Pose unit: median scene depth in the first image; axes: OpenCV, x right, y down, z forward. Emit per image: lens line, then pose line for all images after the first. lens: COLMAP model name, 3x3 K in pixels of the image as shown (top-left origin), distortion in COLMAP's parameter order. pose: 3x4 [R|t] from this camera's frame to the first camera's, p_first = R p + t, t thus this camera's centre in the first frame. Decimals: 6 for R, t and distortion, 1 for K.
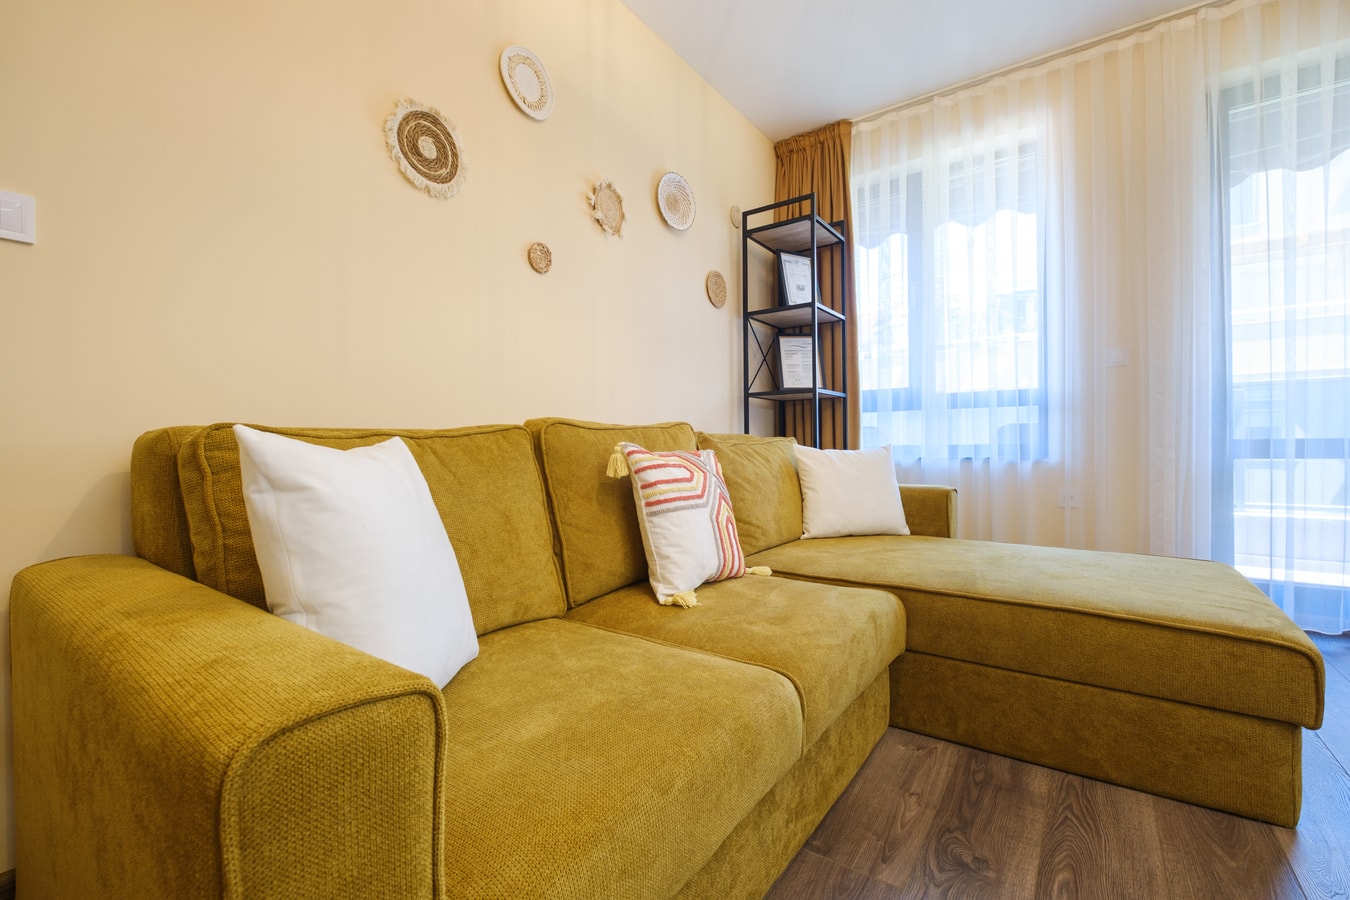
lens RADIAL K [[584.5, 0, 677.9], [0, 584.5, 443.0], [0, 0, 1]] dist [0.001264, -0.004007]
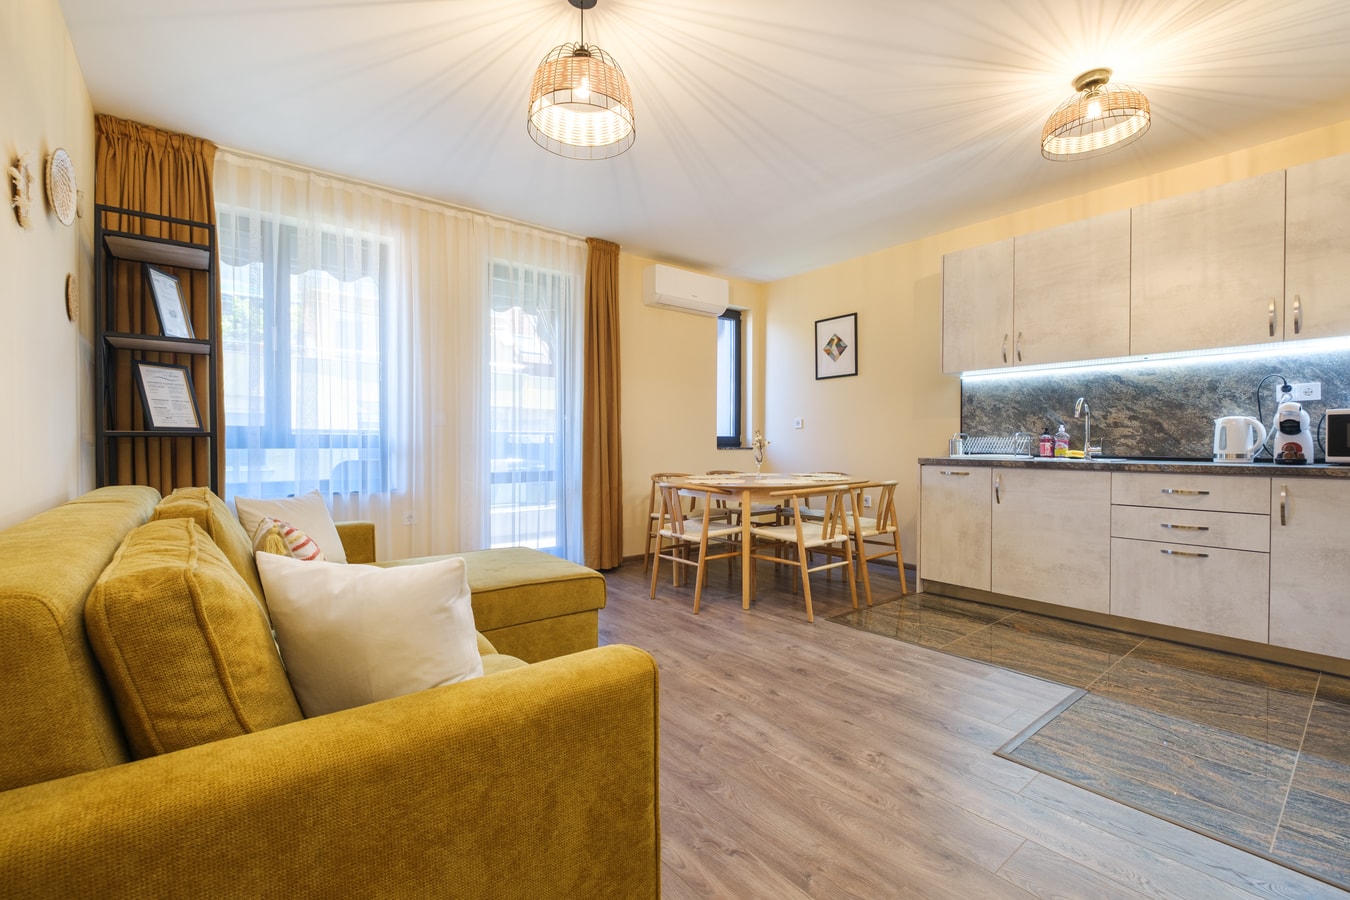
lens RADIAL K [[584.5, 0, 678.2], [0, 584.5, 446.6], [0, 0, 1]] dist [0.001264, -0.004007]
pose [[0.266485, 0.003253, 0.963834, -0.783631], [-0.008276, 0.999965, -0.001087, -0.121968], [-0.963804, -0.007687, 0.266502, 0.031536]]
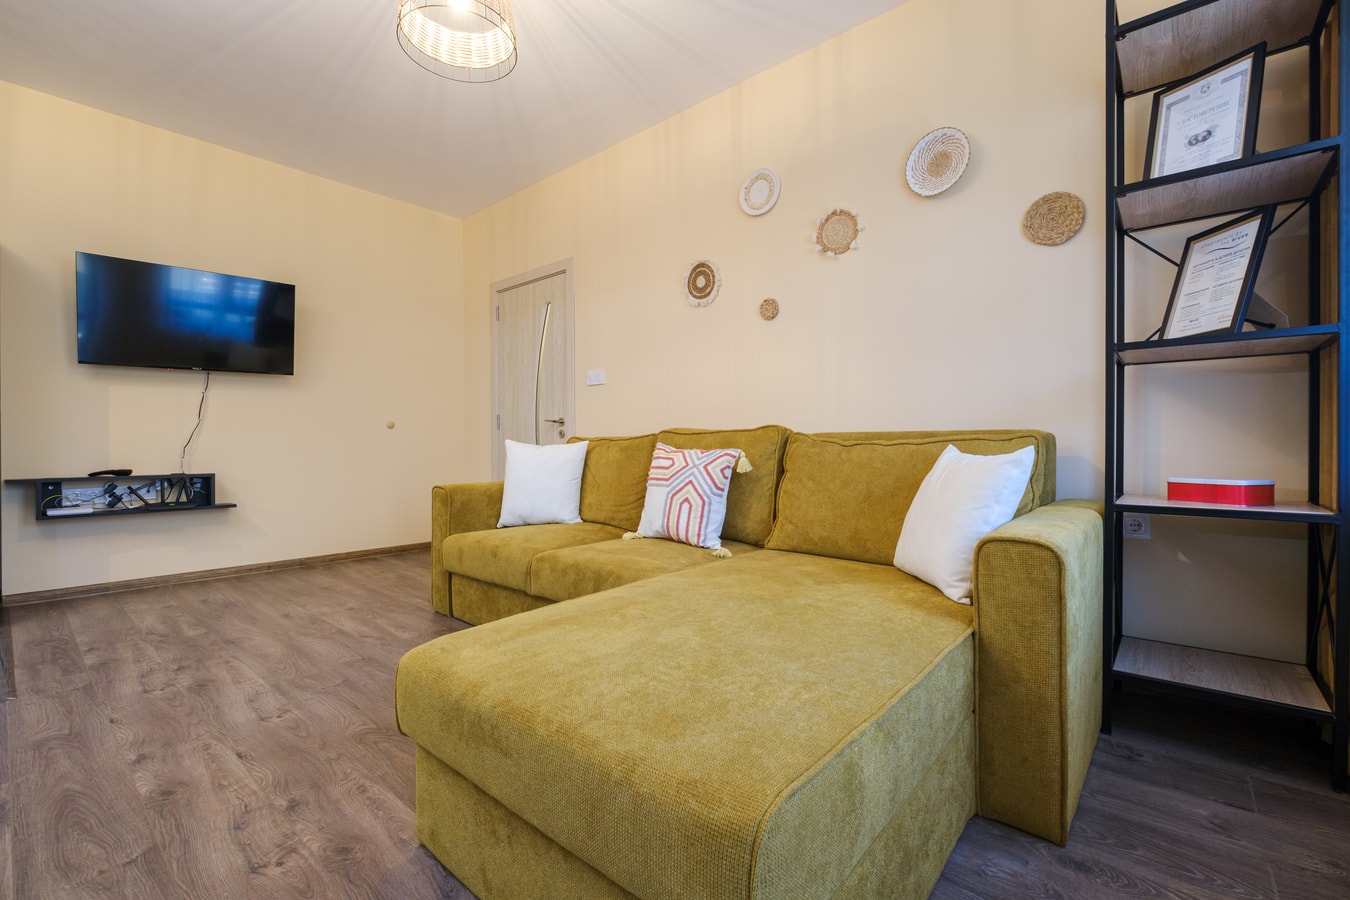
lens RADIAL K [[584.5, 0, 680.2], [0, 584.5, 446.4], [0, 0, 1]] dist [0.001264, -0.004007]
pose [[-0.088955, 0.019922, -0.995836, 1.362994], [0.010147, 0.999766, 0.019095, -0.019713], [0.995984, -0.008406, -0.089137, 1.045781]]
